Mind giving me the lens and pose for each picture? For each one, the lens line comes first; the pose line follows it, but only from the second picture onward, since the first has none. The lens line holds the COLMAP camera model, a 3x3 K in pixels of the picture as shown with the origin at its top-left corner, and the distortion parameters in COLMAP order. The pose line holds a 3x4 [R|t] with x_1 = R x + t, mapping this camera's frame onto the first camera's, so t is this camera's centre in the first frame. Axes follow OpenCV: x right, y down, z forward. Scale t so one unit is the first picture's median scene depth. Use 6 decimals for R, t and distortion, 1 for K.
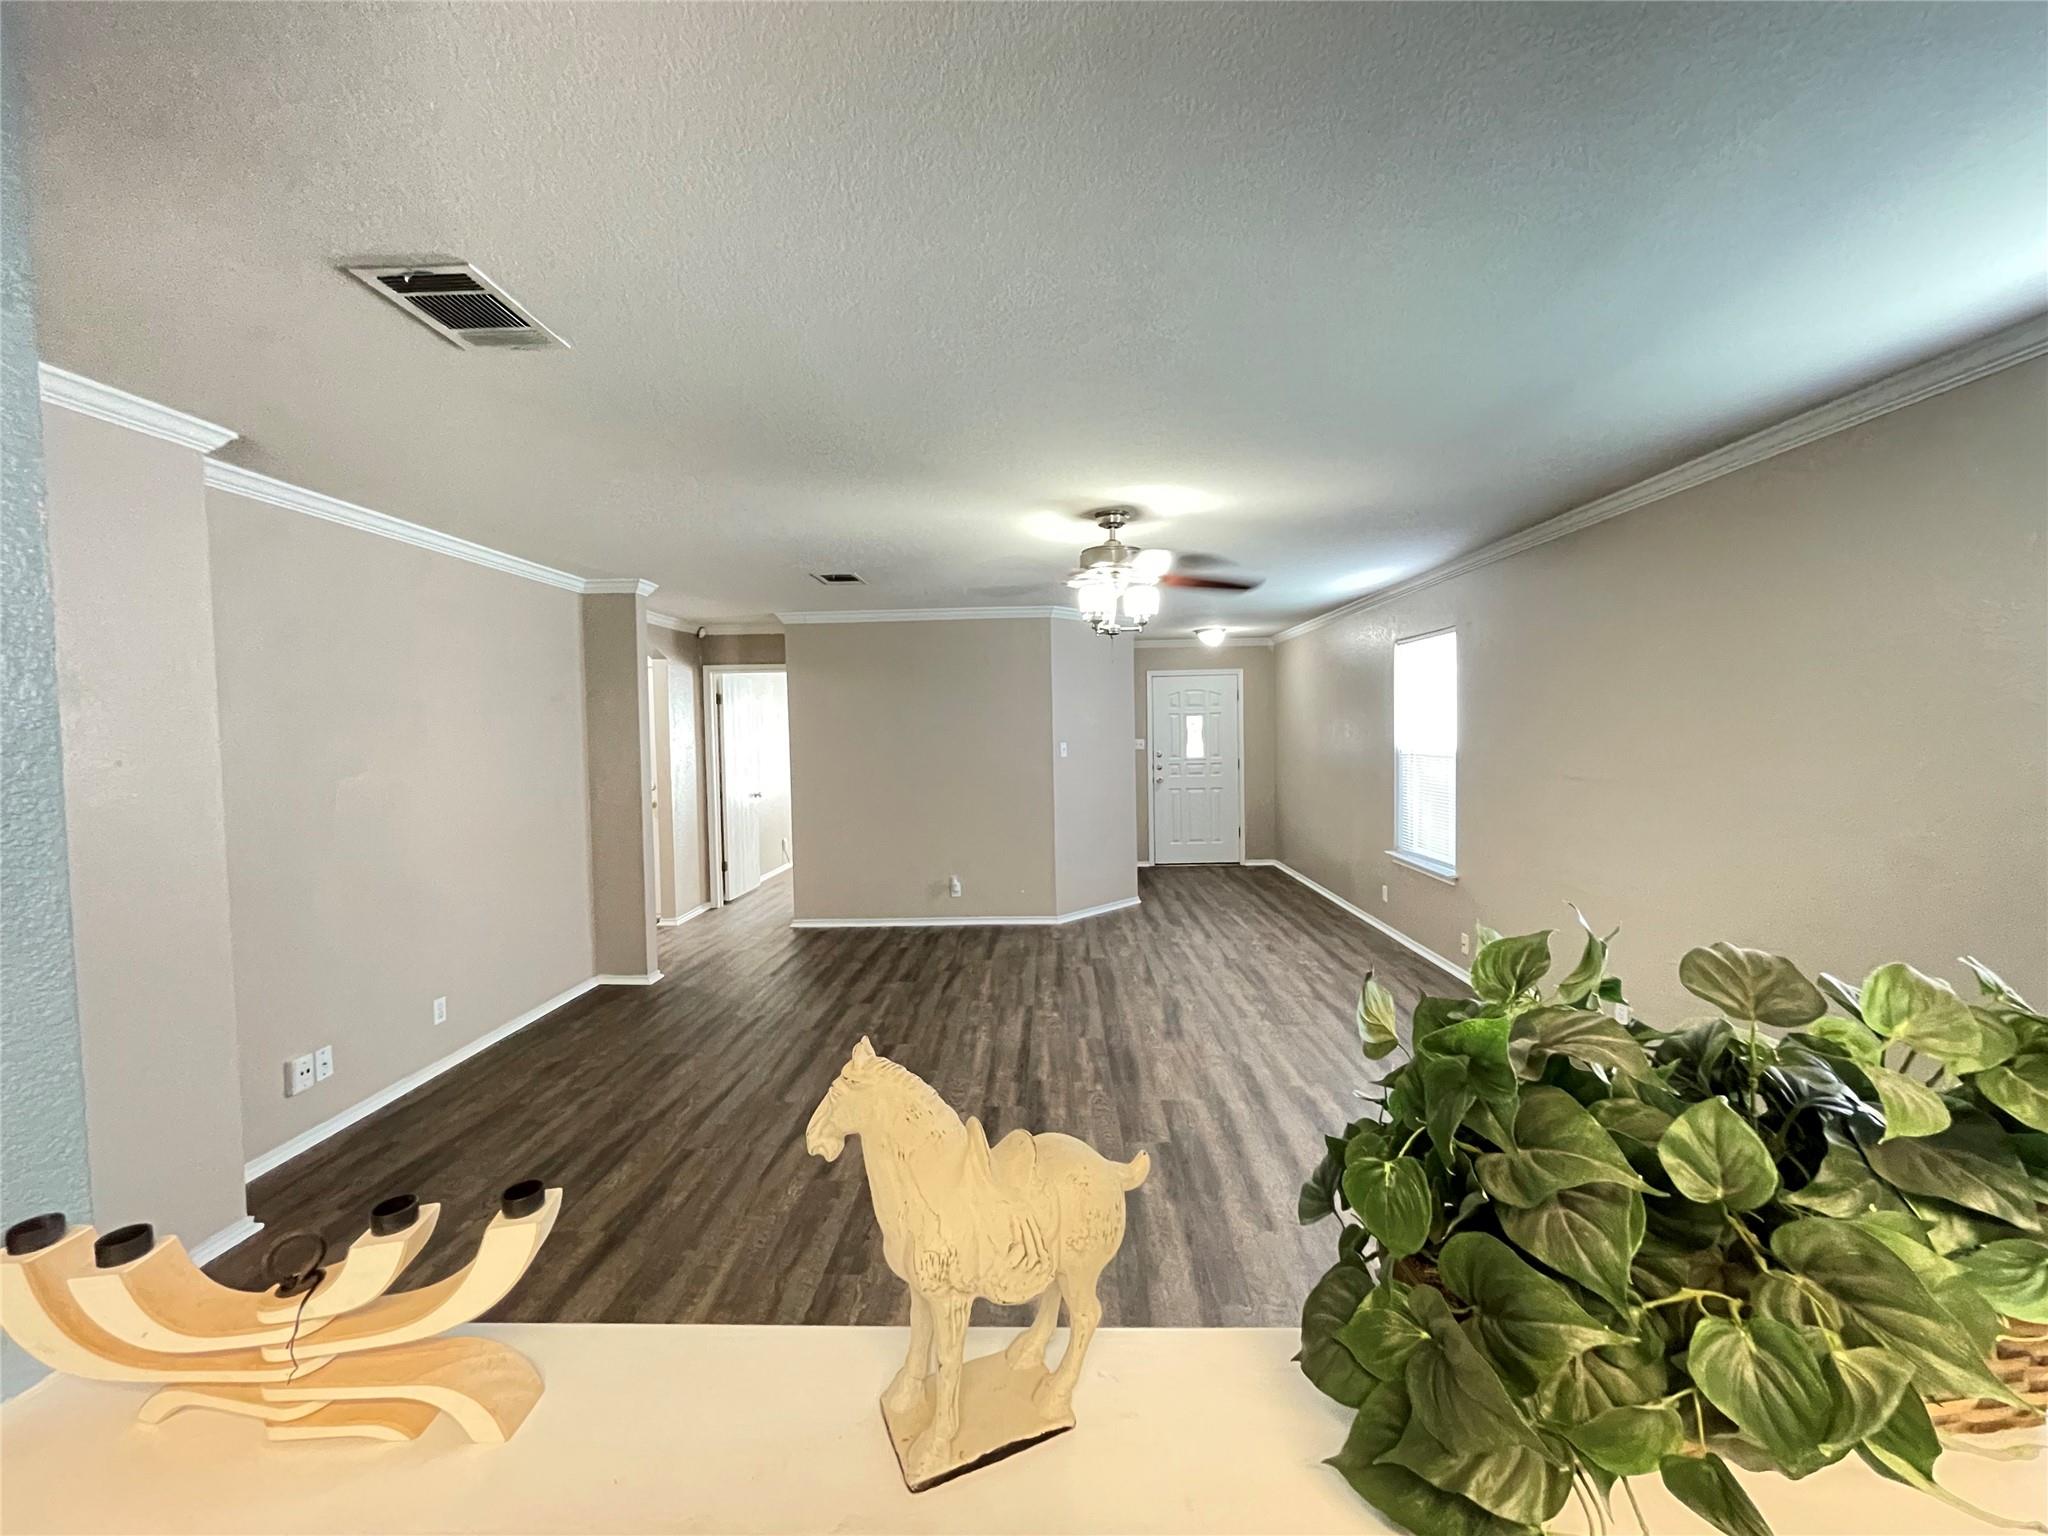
lens RADIAL K [[832.4, 0, 1032.5], [0, 832.4, 765.8], [0, 0, 1]] dist [-0.006662, 0.000770]
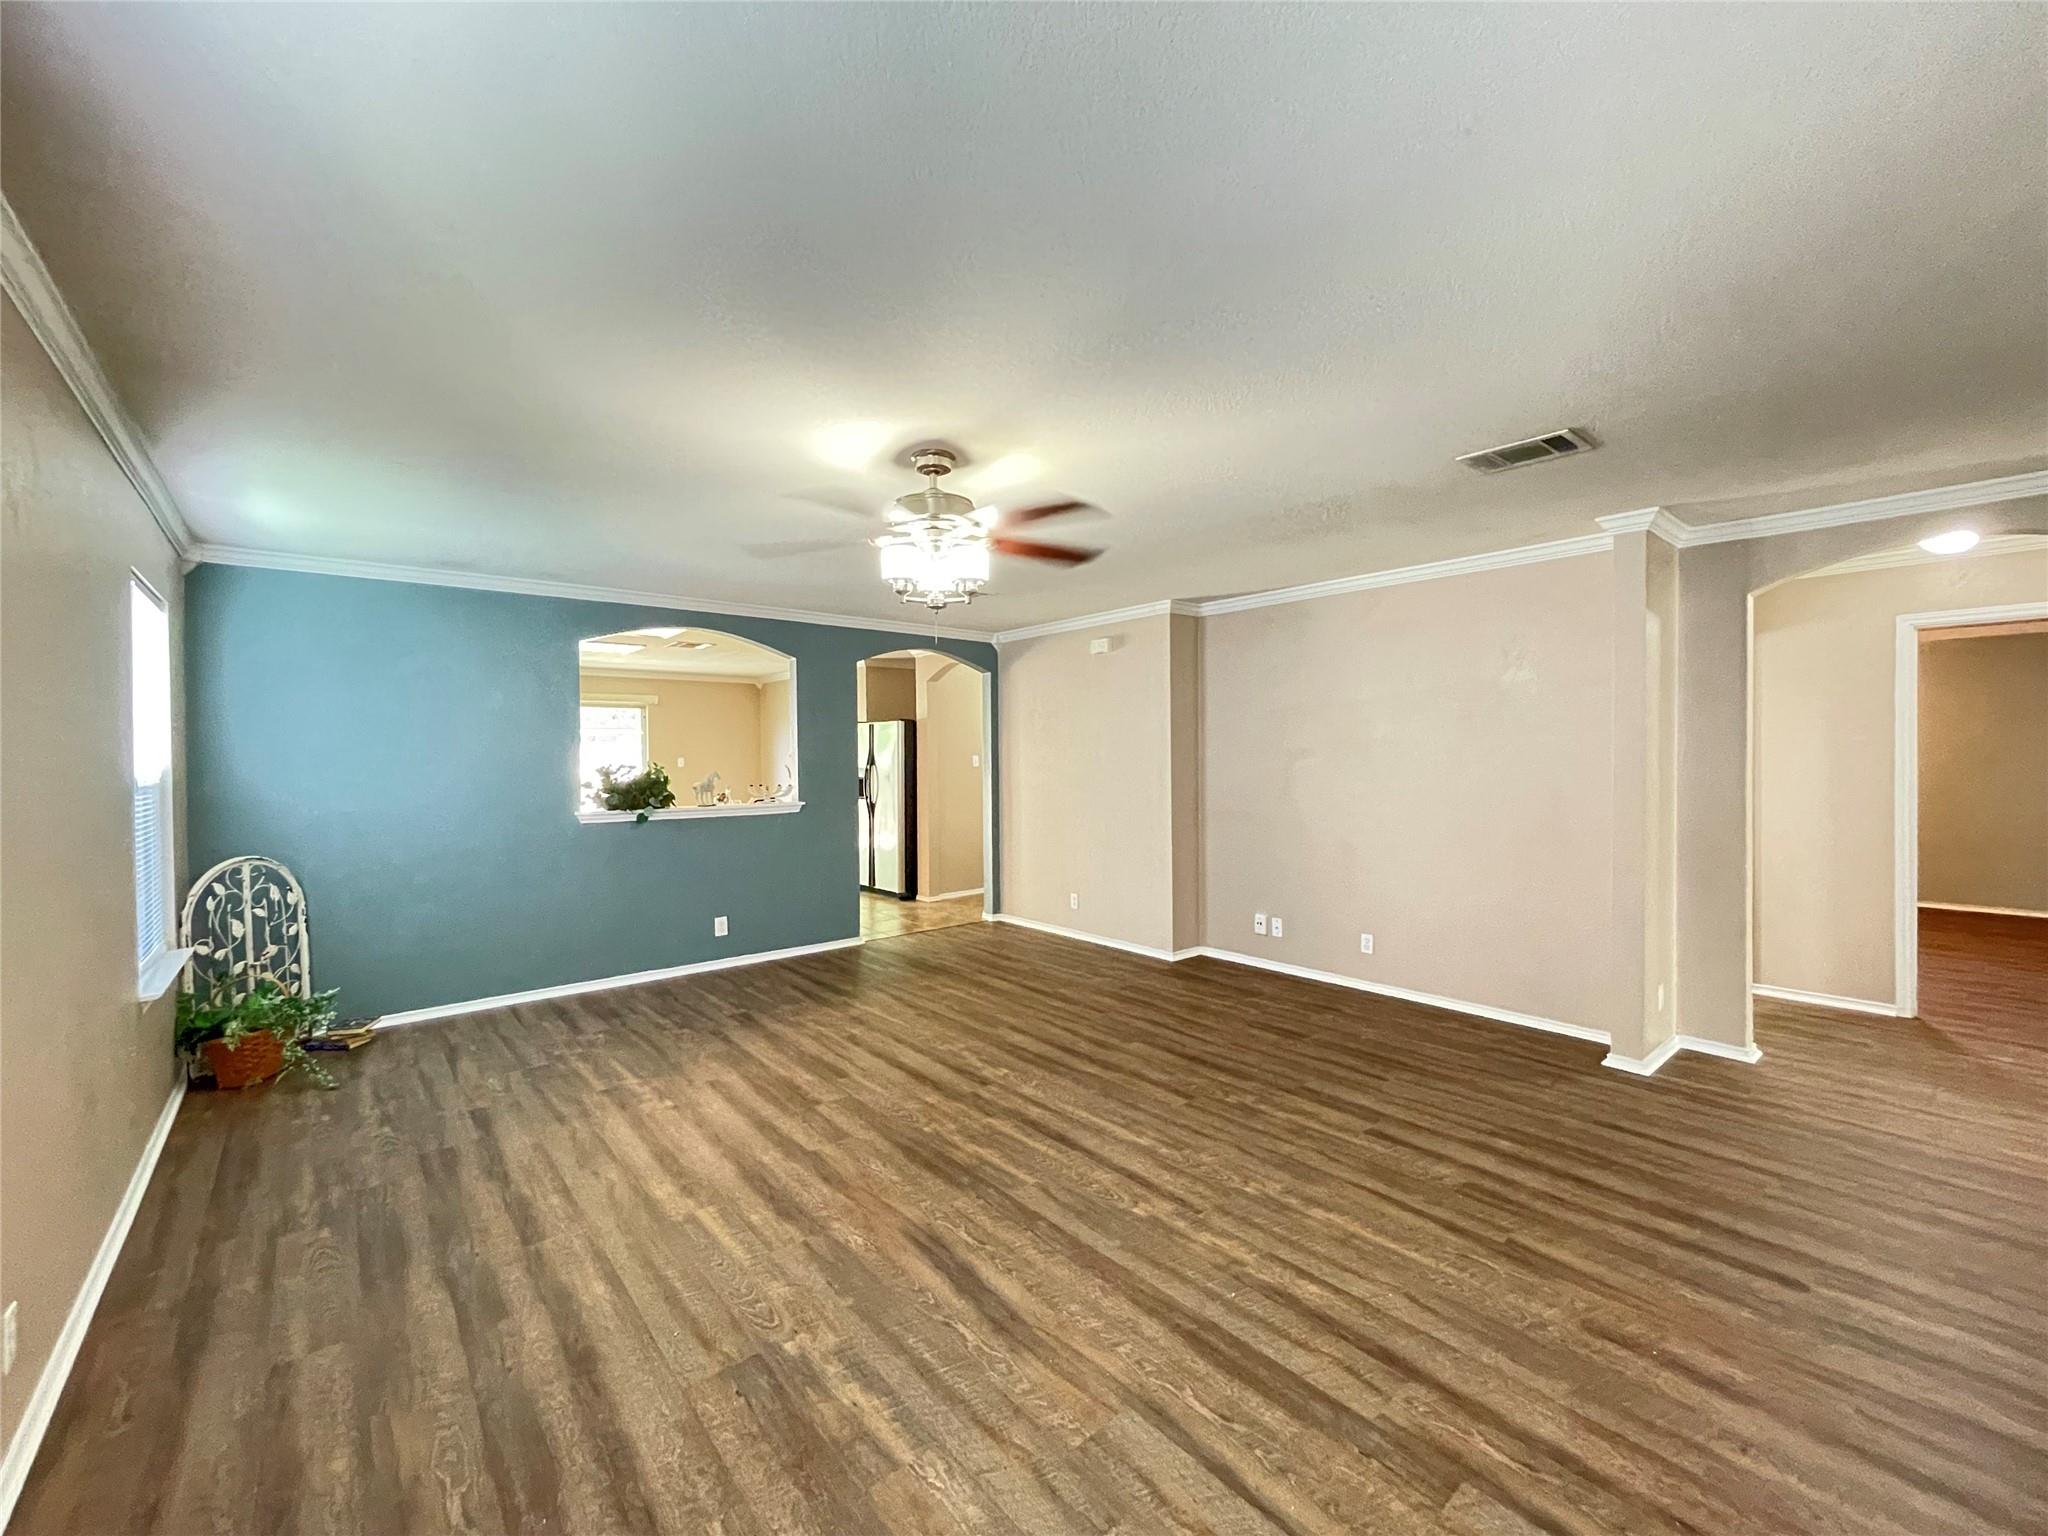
lens RADIAL K [[832.4, 0, 1025.7], [0, 832.4, 761.9], [0, 0, 1]] dist [-0.006662, 0.000770]
pose [[-0.746696, 0.029938, -0.664492, 0.516506], [-0.008547, 0.998472, 0.054590, -0.054061], [0.665111, 0.046441, -0.745299, 1.515658]]
